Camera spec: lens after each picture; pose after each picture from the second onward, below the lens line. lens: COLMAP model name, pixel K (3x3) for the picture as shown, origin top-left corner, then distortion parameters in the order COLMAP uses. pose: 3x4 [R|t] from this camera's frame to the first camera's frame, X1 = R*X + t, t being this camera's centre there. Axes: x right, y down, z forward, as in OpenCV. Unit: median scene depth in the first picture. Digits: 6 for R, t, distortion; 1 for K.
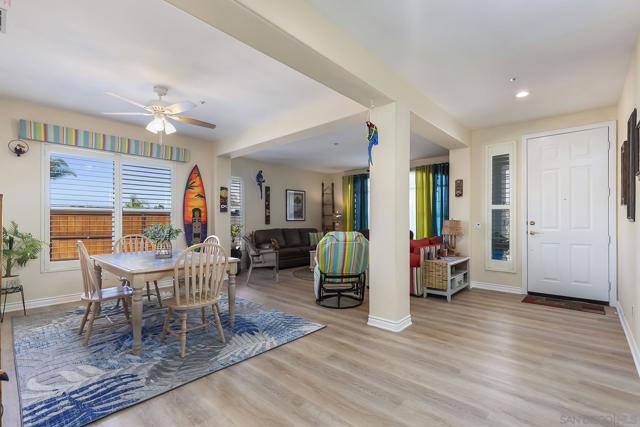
lens RADIAL K [[291.7, 0, 323.4], [0, 291.7, 217.4], [0, 0, 1]] dist [0.002849, 0.000178]
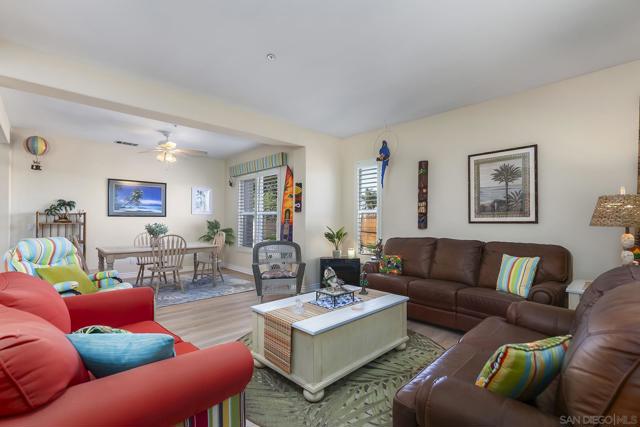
lens RADIAL K [[291.7, 0, 322.3], [0, 291.7, 218.0], [0, 0, 1]] dist [0.002849, 0.000178]
pose [[-0.073507, -0.007663, -0.997265, 0.376312], [0.010993, 0.999904, -0.008493, 0.005902], [0.997234, -0.011587, -0.073416, 0.849112]]
